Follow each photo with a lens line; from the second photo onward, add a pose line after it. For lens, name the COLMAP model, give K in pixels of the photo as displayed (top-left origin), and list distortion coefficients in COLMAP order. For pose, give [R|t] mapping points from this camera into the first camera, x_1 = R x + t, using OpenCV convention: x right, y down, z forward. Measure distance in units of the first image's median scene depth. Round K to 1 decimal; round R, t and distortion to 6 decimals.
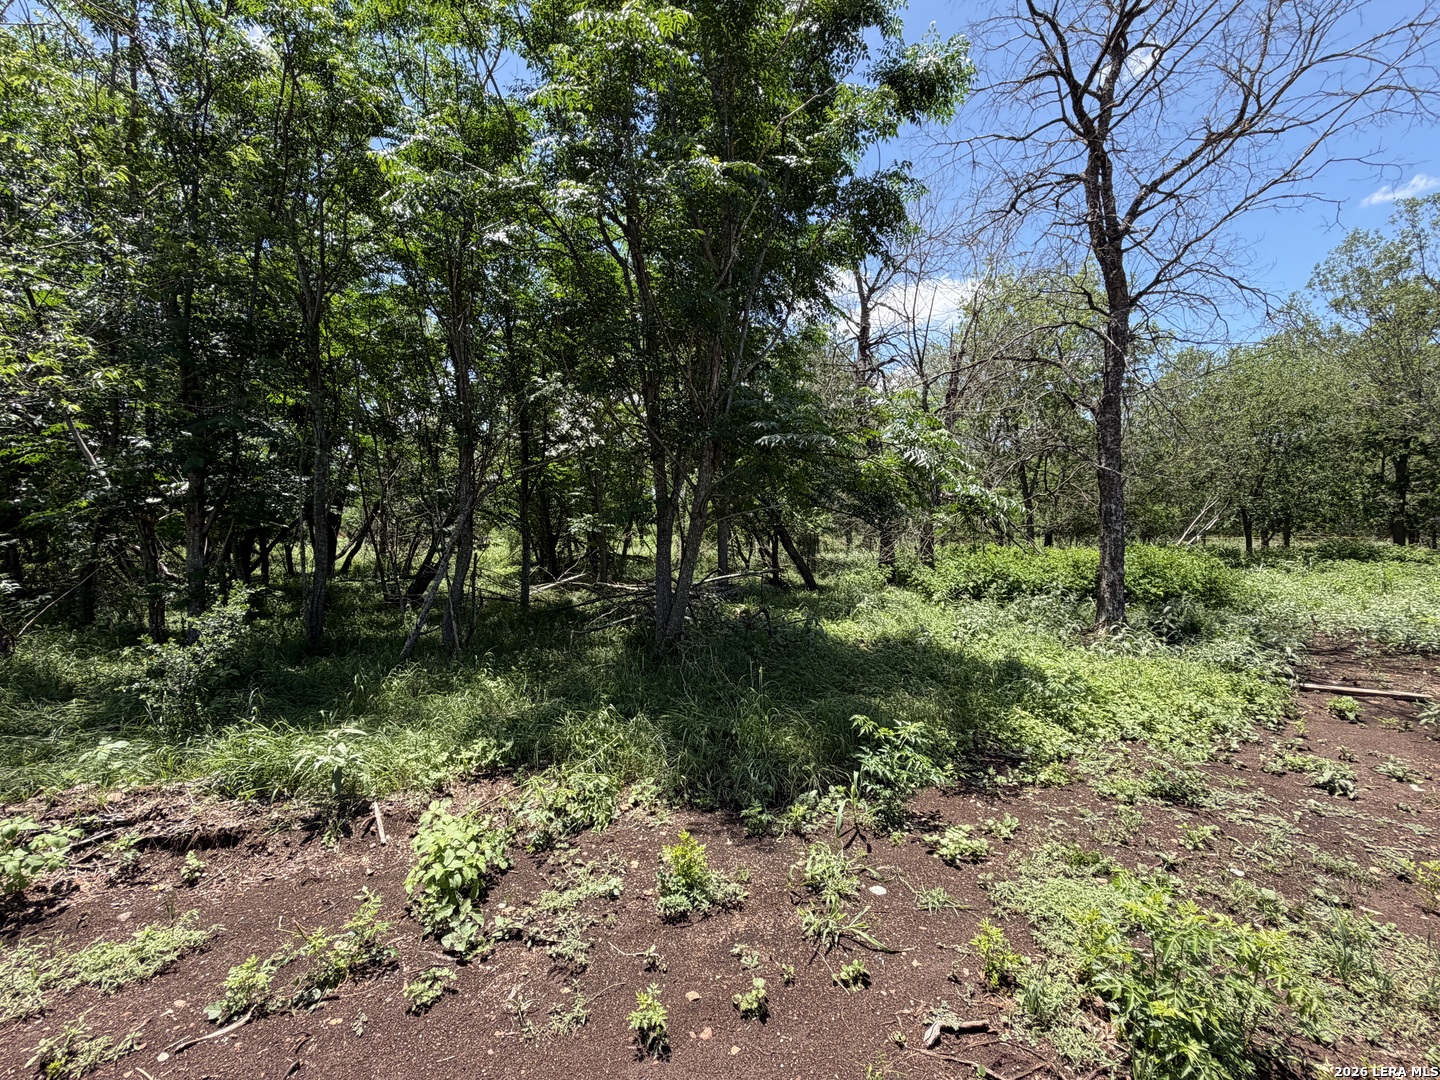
lens RADIAL K [[633.3, 0, 715.3], [0, 633.3, 538.8], [0, 0, 1]] dist [0.003482, -0.000246]
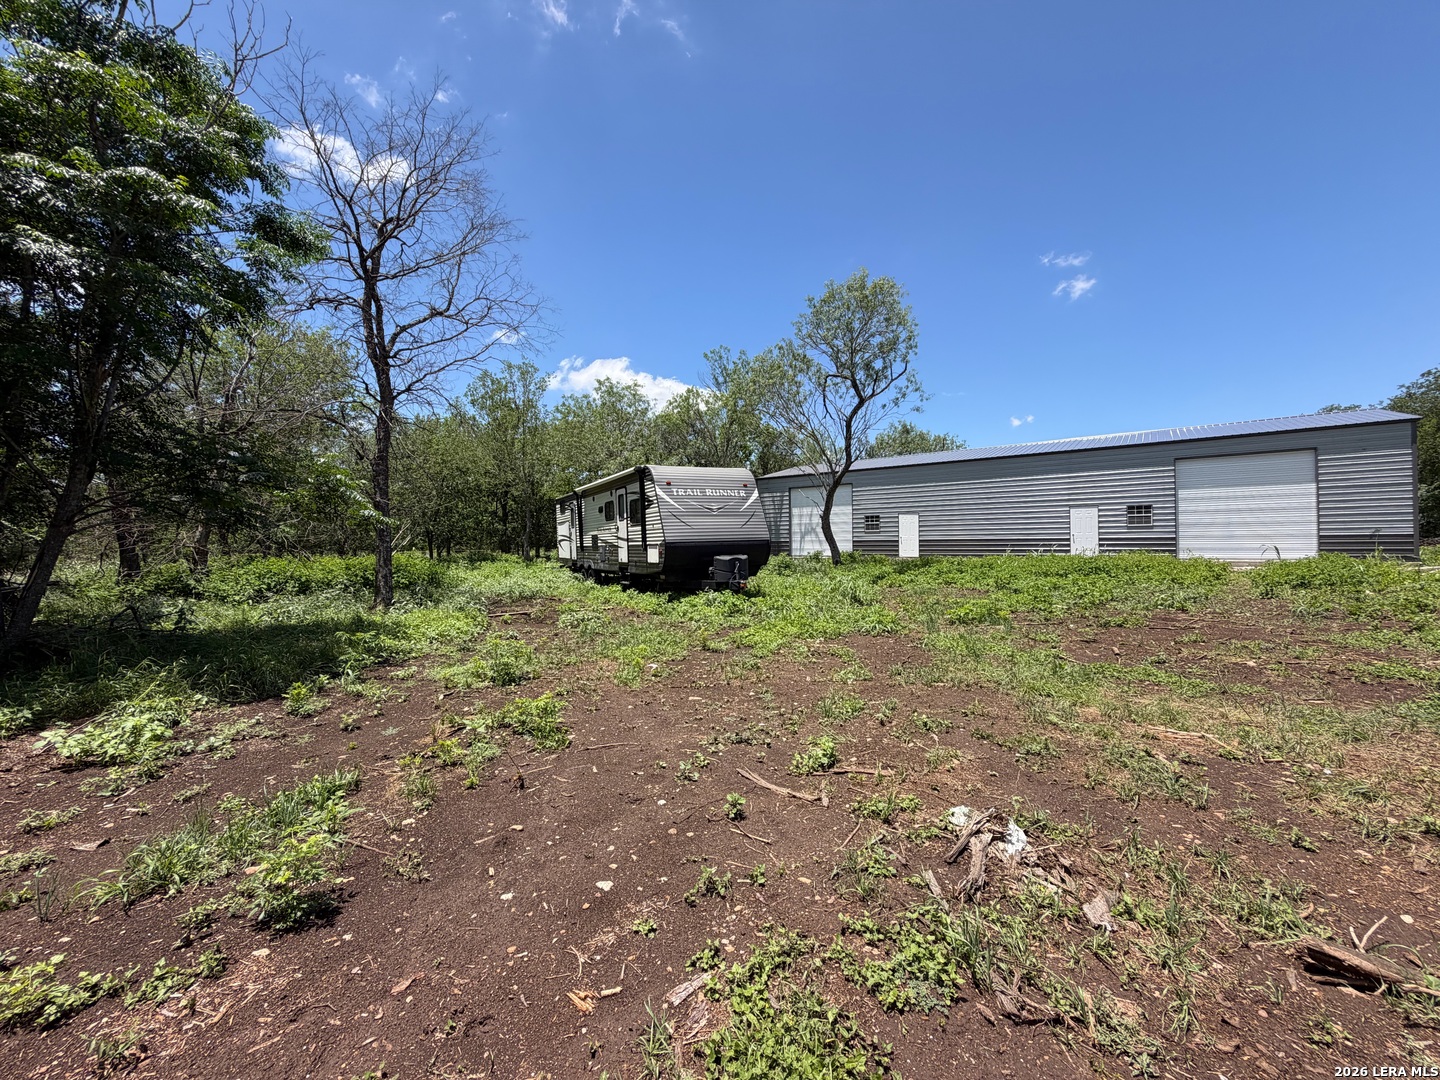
lens RADIAL K [[574.4, 0, 713.1], [0, 574.4, 540.1], [0, 0, 1]] dist [0.003567, 0.000209]
pose [[0.377854, 0.005252, 0.925850, -0.548712], [0.021168, 0.999674, -0.014310, 0.030561], [-0.925623, 0.025005, 0.377619, -0.402551]]
